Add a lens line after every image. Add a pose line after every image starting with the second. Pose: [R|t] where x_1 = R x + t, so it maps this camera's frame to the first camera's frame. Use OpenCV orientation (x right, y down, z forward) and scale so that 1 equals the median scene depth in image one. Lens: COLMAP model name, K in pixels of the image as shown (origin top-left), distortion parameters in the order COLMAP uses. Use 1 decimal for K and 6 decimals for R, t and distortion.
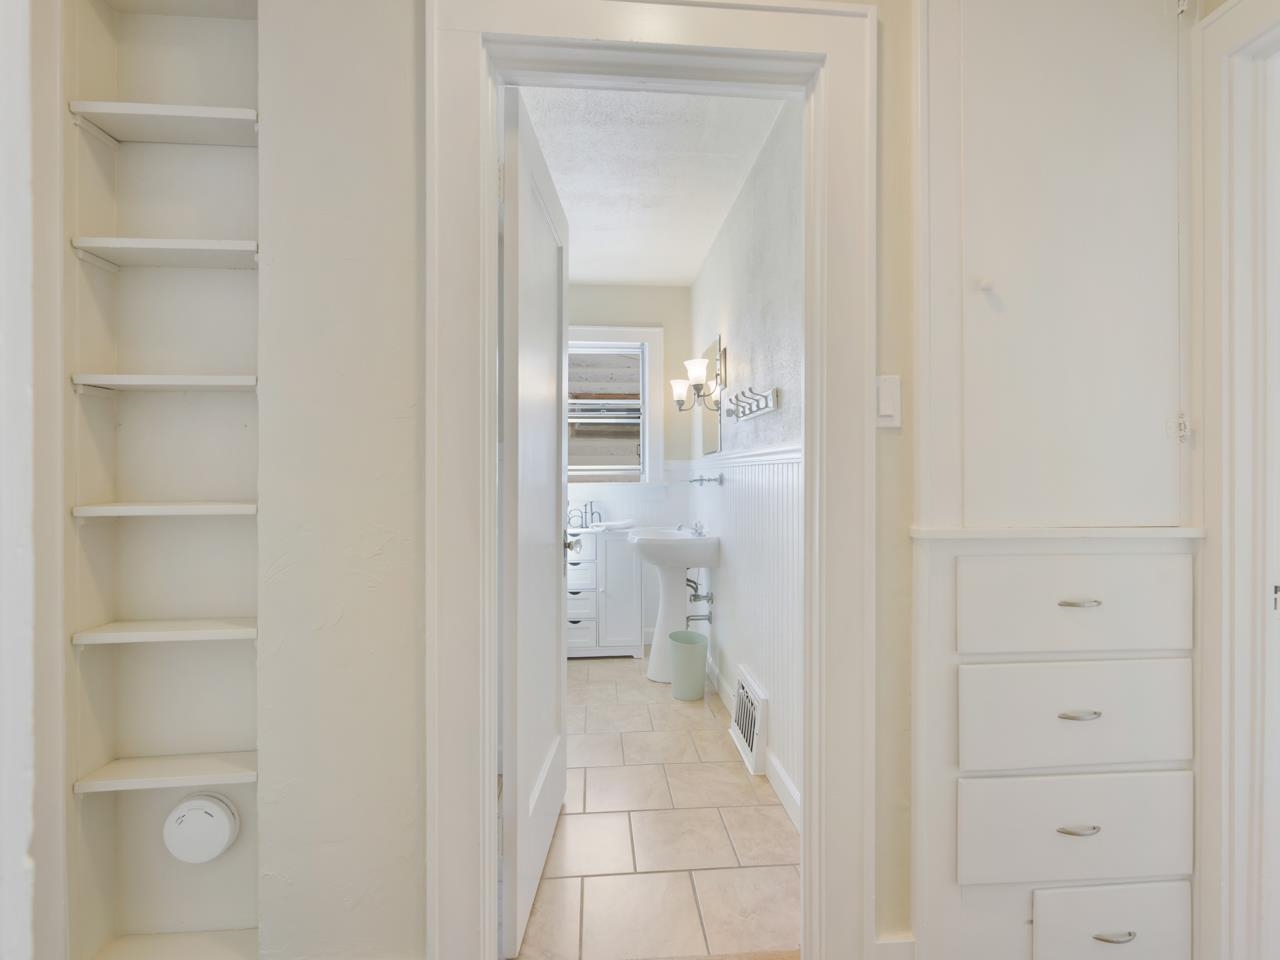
lens RADIAL K [[572.8, 0, 643.2], [0, 572.8, 469.3], [0, 0, 1]] dist [-0.001328, -0.000490]
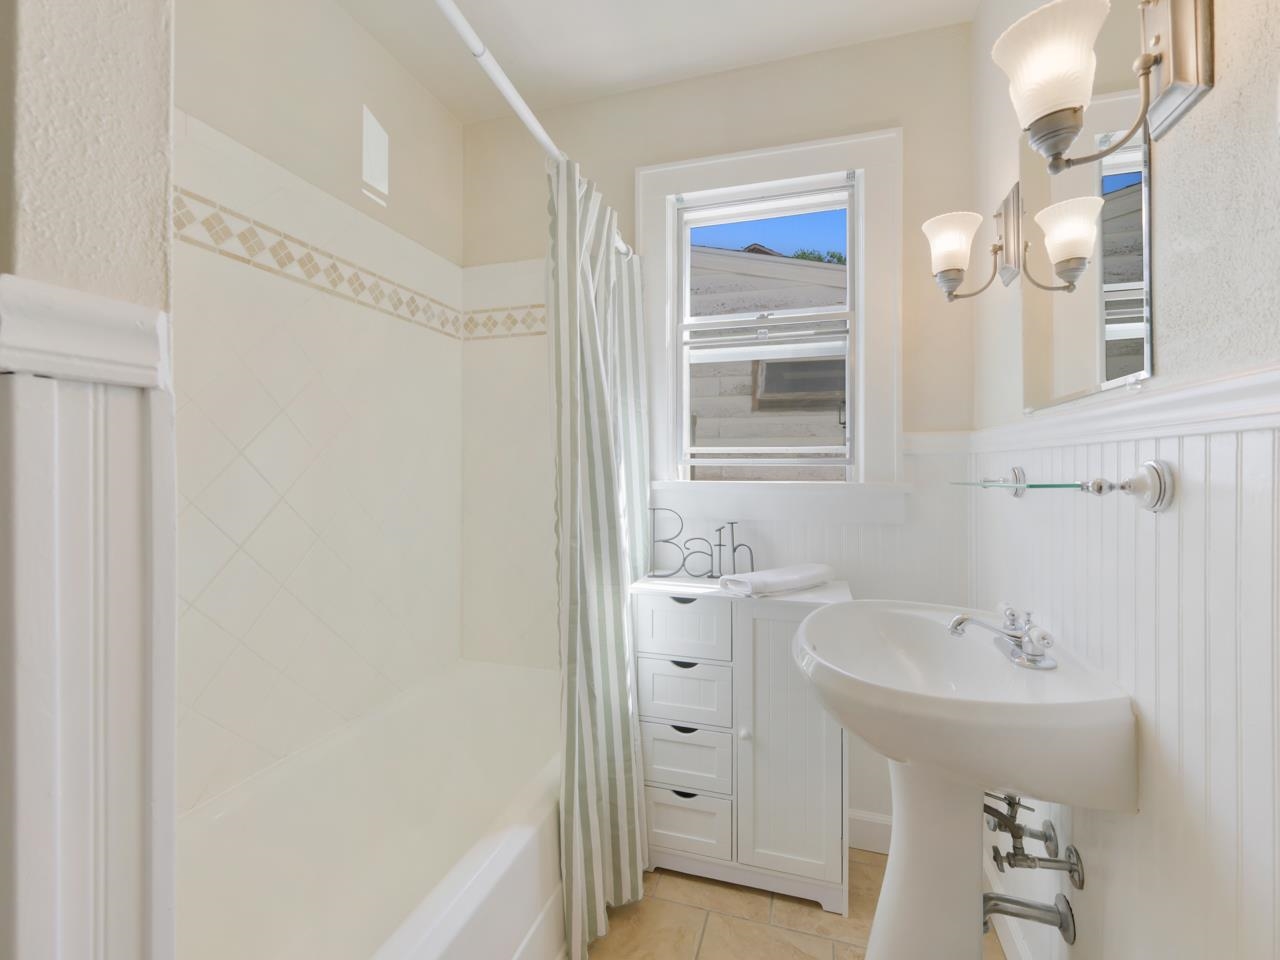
lens RADIAL K [[572.8, 0, 643.2], [0, 572.8, 469.3], [0, 0, 1]] dist [-0.001328, -0.000490]
pose [[0.930203, 0.004191, -0.367020, 0.014273], [0.002223, 0.999852, 0.017052, 0.004785], [0.367038, -0.016677, 0.930057, 0.569600]]
